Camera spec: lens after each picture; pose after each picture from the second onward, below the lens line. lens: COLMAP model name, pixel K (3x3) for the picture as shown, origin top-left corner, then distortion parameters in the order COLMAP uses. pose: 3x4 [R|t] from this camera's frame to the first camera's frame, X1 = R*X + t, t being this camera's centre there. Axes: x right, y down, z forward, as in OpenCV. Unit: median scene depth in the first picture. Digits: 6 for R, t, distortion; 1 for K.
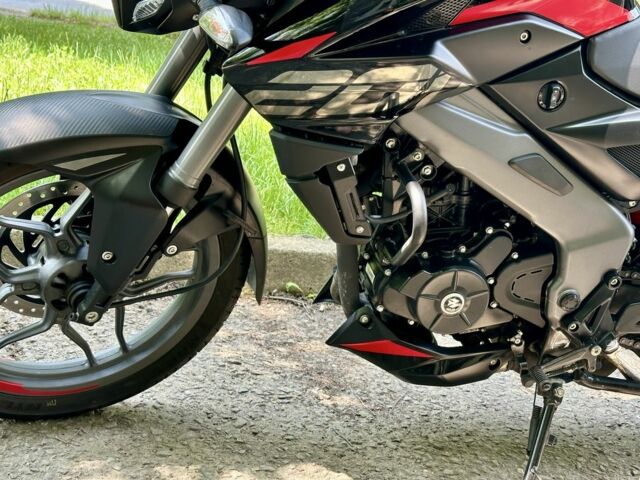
lens RADIAL K [[768.5, 0, 320.0], [0, 768.5, 240.0], [0, 0, 1]] dist [0.137641, -0.039813]
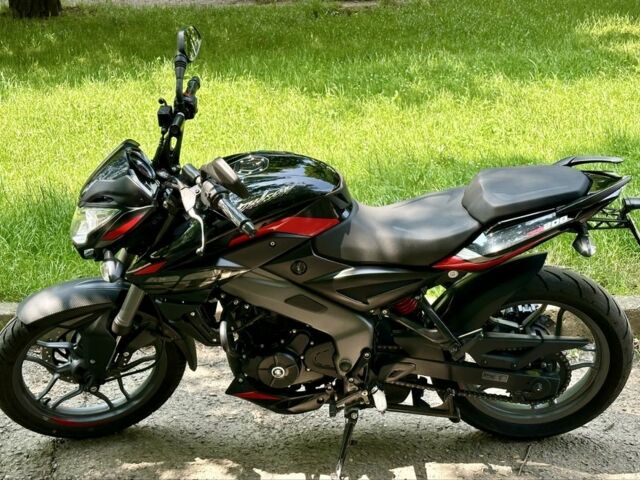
lens RADIAL K [[768.5, 0, 320.0], [0, 768.5, 240.0], [0, 0, 1]] dist [0.137641, -0.039813]
pose [[0.969838, -0.075630, -0.231722, 0.666585], [0.083941, 0.996126, 0.026206, -0.250724], [0.228843, -0.044866, 0.972429, -0.688301]]
